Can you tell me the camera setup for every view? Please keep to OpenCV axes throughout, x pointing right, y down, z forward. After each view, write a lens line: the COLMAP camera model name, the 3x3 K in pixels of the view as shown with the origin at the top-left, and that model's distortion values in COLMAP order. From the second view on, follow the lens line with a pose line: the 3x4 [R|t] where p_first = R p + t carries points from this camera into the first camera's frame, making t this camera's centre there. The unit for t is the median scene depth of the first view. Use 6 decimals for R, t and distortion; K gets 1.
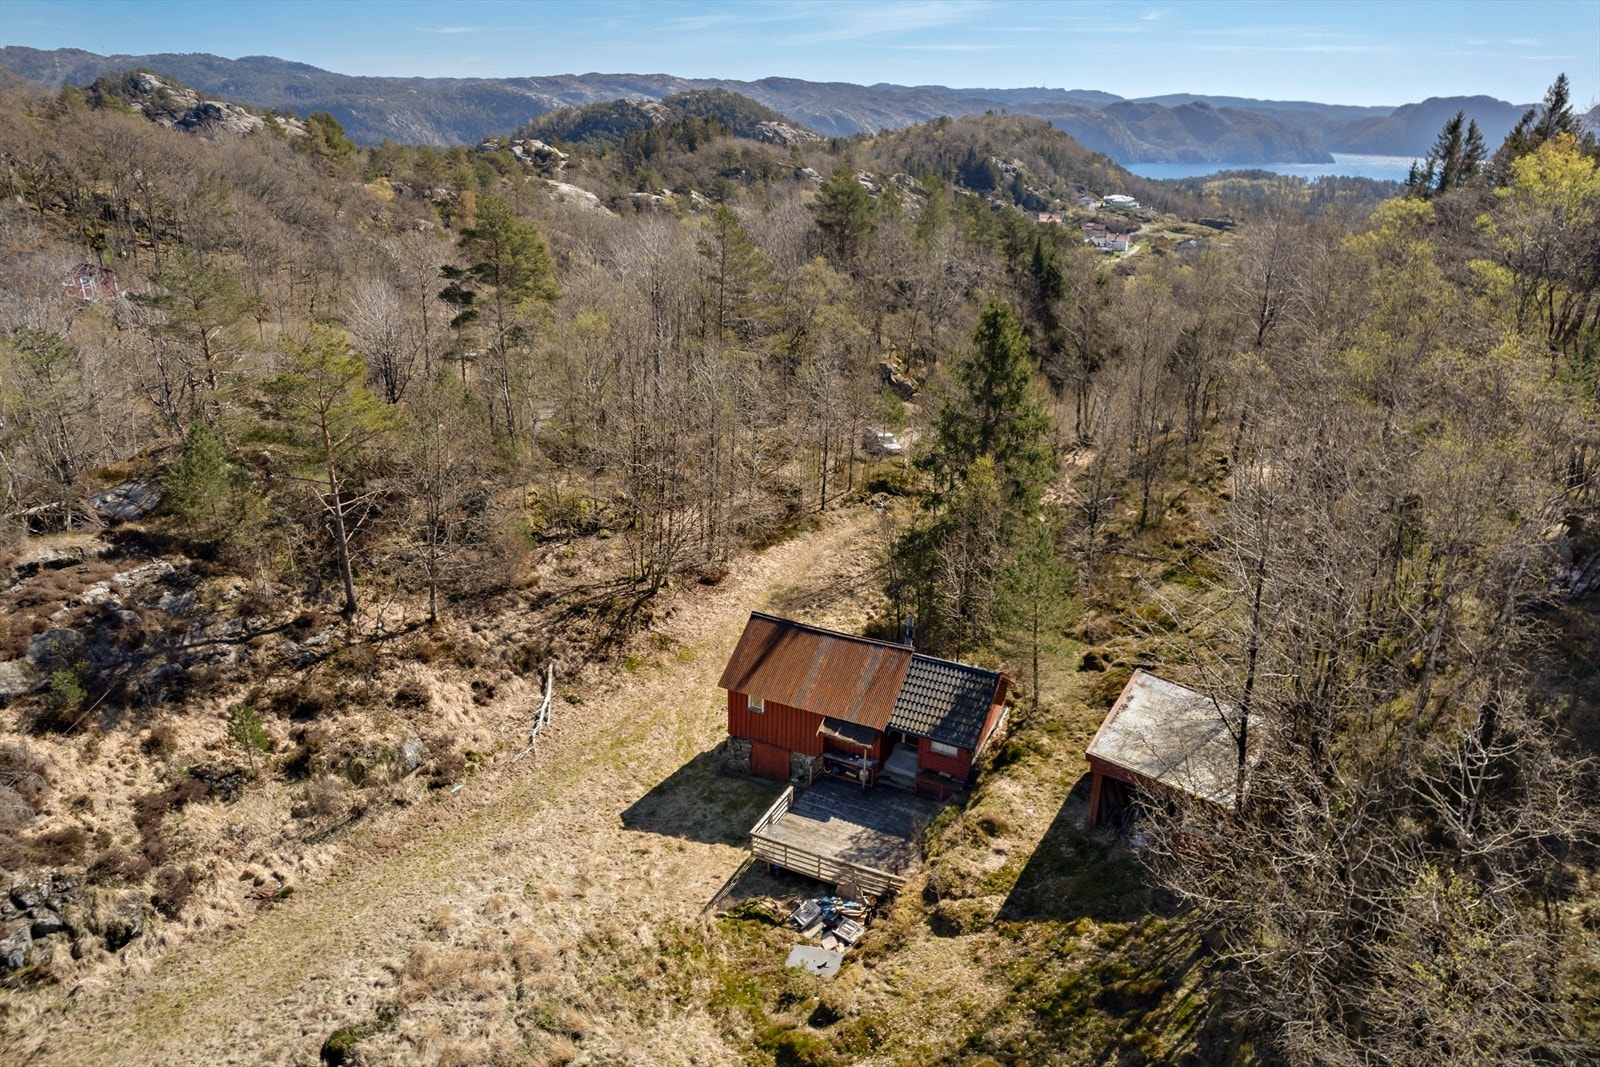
lens RADIAL K [[1069.2, 0, 797.7], [0, 1069.2, 529.6], [0, 0, 1]] dist [-0.089826, 0.086703]
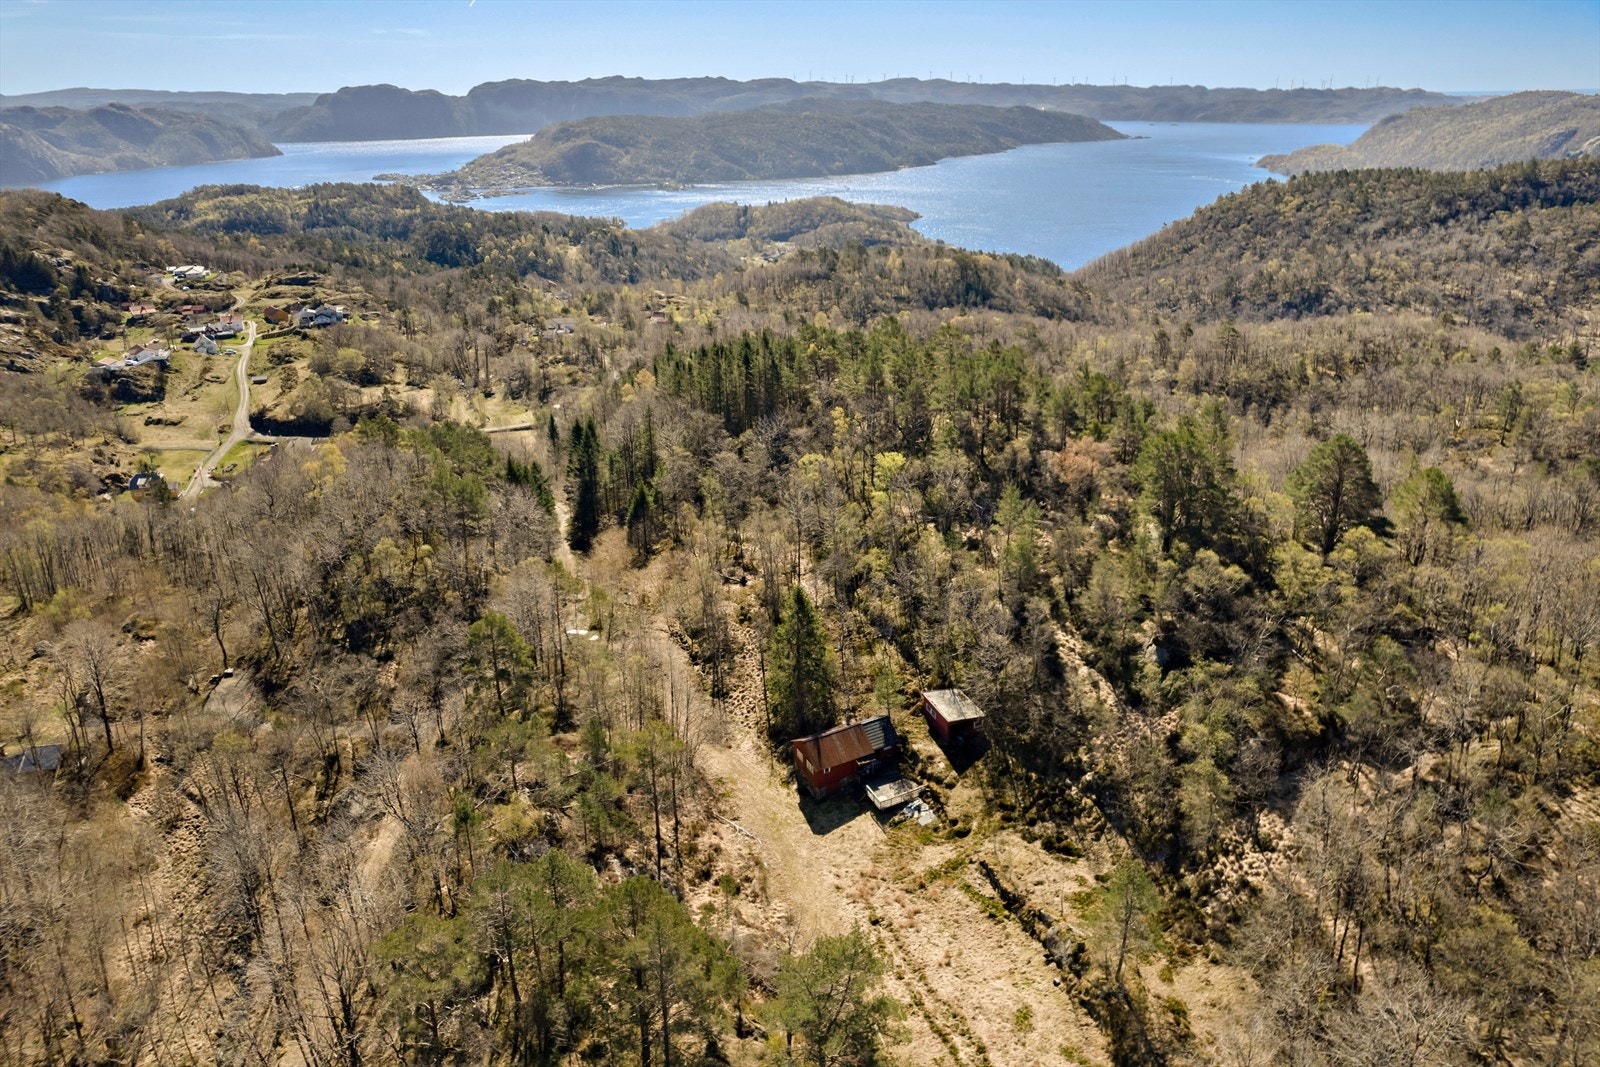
lens RADIAL K [[1069.2, 0, 797.7], [0, 1069.2, 529.6], [0, 0, 1]] dist [-0.089826, 0.086703]
pose [[0.603662, -0.347164, 0.717684, -2.115321], [0.322444, 0.929613, 0.178465, -1.056879], [-0.729124, 0.123681, 0.673113, -0.947919]]
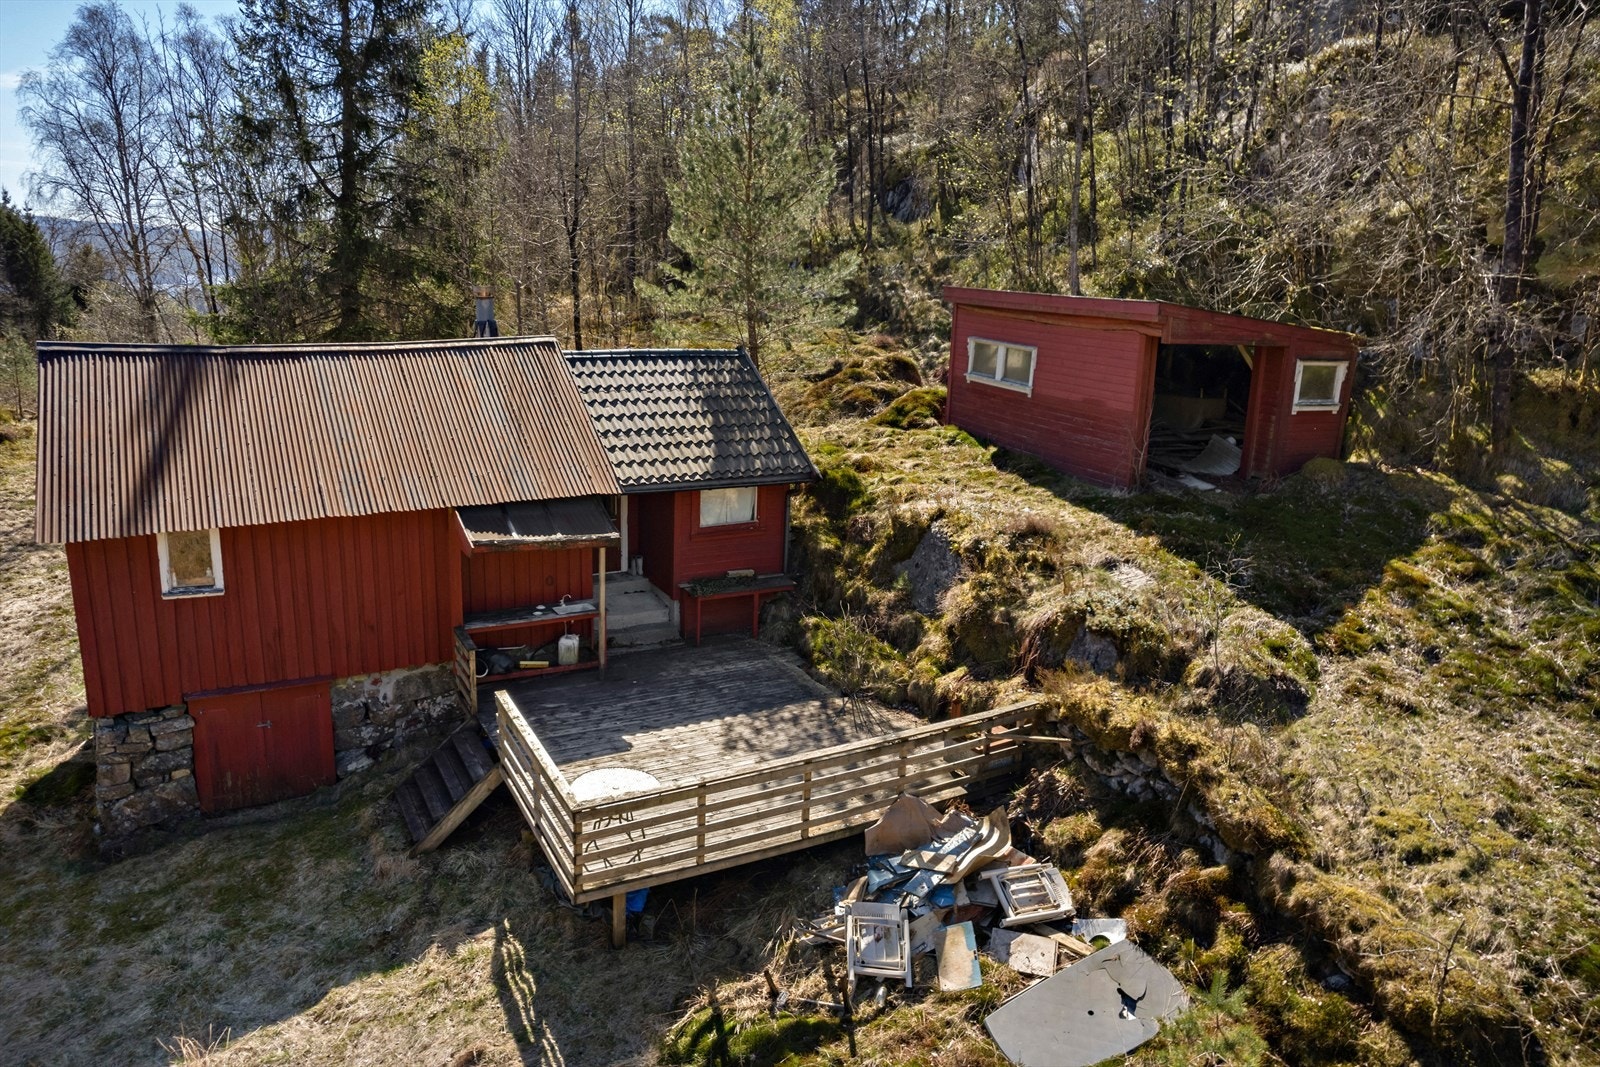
lens RADIAL K [[1069.2, 0, 797.7], [0, 1069.2, 529.6], [0, 0, 1]] dist [-0.089826, 0.086703]
pose [[0.566861, -0.184243, 0.802946, -0.222053], [0.283562, 0.958749, 0.019806, 0.237938], [-0.773473, 0.216457, 0.595722, 0.811215]]
